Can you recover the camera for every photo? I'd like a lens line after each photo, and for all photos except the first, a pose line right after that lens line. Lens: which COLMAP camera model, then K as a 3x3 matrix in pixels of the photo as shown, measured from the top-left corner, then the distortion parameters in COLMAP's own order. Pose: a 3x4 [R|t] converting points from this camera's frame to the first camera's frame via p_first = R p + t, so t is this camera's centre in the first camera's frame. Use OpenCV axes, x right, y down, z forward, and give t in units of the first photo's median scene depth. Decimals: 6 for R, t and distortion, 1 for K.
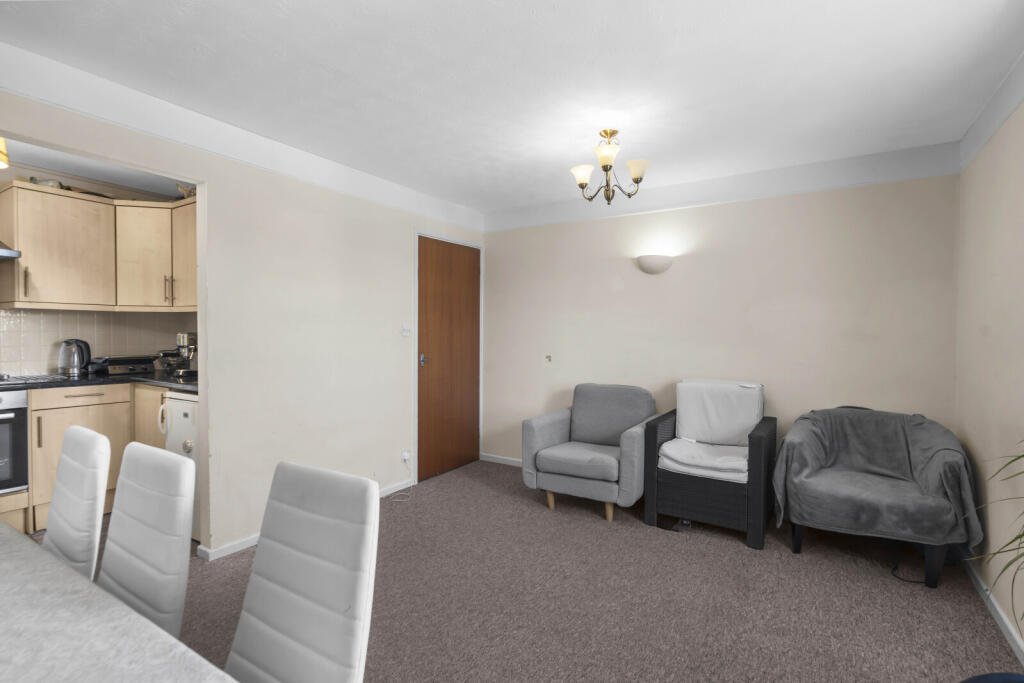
lens RADIAL K [[487.3, 0, 512.0], [0, 487.3, 341.5], [0, 0, 1]] dist [-0.000954, -0.000719]
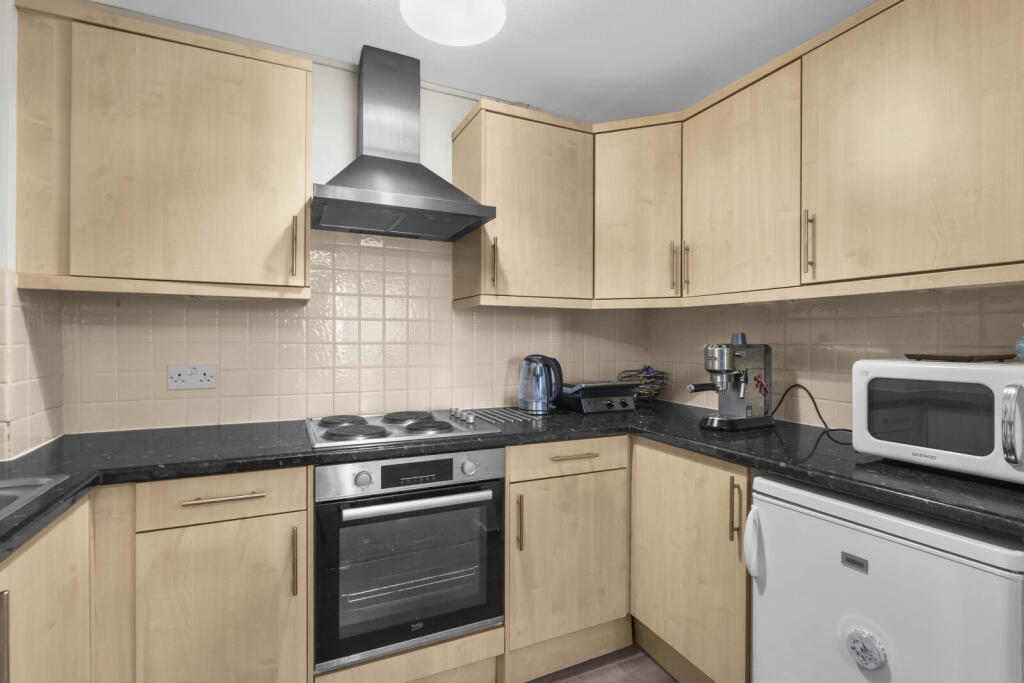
lens RADIAL K [[487.3, 0, 512.0], [0, 487.3, 341.5], [0, 0, 1]] dist [-0.000954, -0.000719]
pose [[0.845079, 0.000074, -0.534641, -0.592852], [-0.007380, 0.999906, -0.011526, -0.014411], [0.534590, 0.013686, 0.845001, 0.450327]]
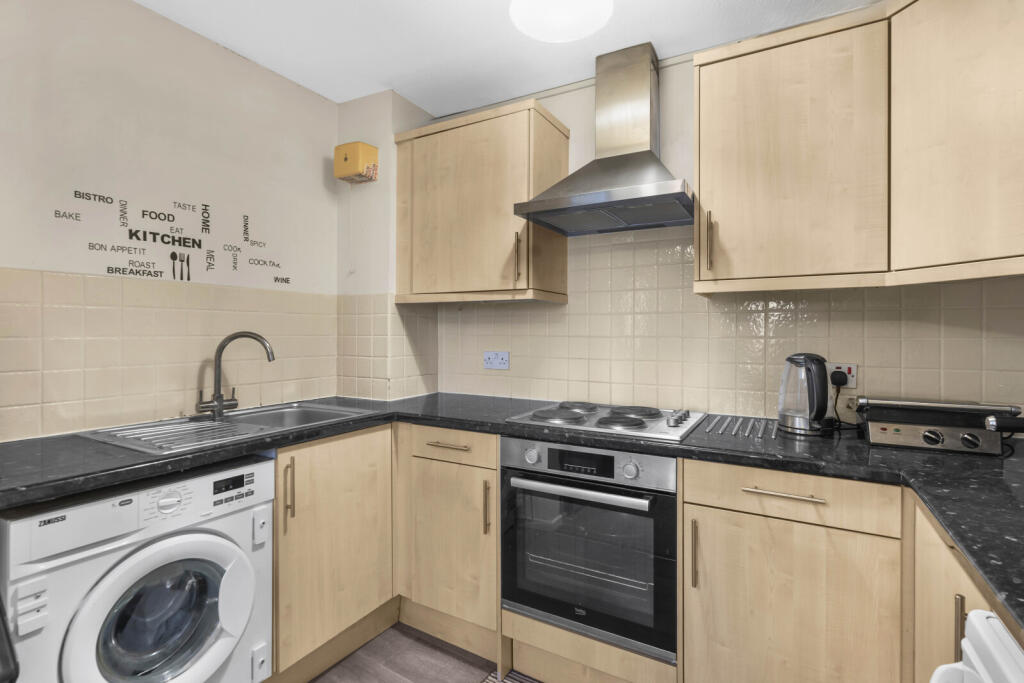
lens RADIAL K [[490.9, 0, 512.9], [0, 490.9, 334.3], [0, 0, 1]] dist [0.000119, -0.000017]
pose [[0.042057, -0.000790, -0.999115, -0.442852], [-0.018354, 0.999830, -0.001563, -0.017472], [0.998947, 0.018404, 0.042036, 0.701760]]
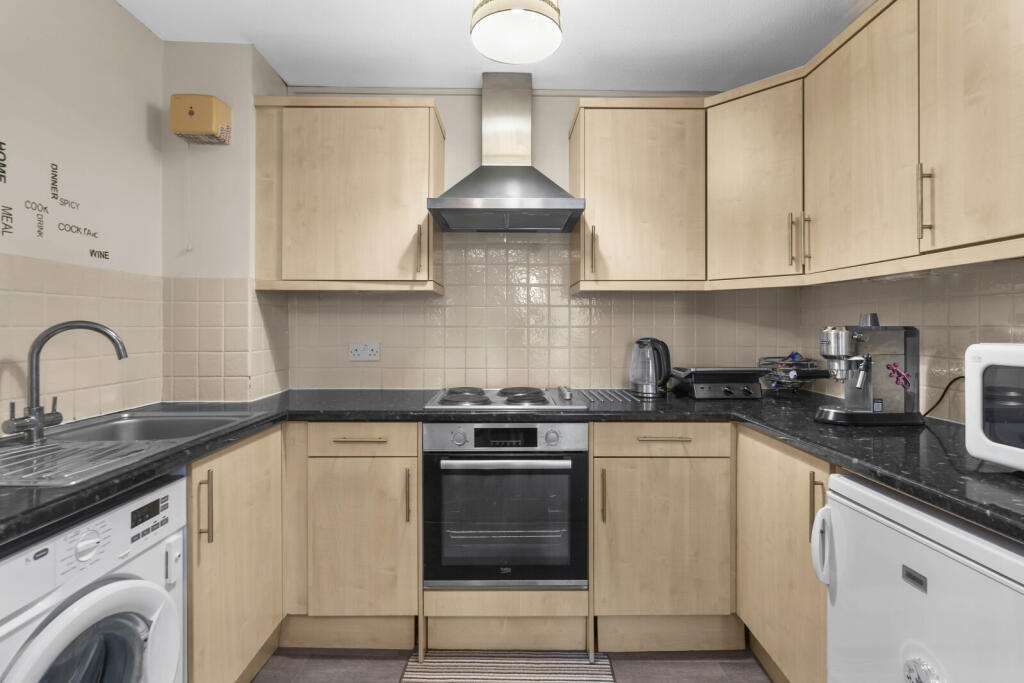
lens RADIAL K [[492.7, 0, 511.2], [0, 492.7, 327.4], [0, 0, 1]] dist [-0.001362, -0.000497]
pose [[0.541771, -0.003223, -0.840520, -0.460018], [-0.010798, 0.999883, -0.010795, -0.009507], [0.840457, 0.014924, 0.541673, 0.503920]]
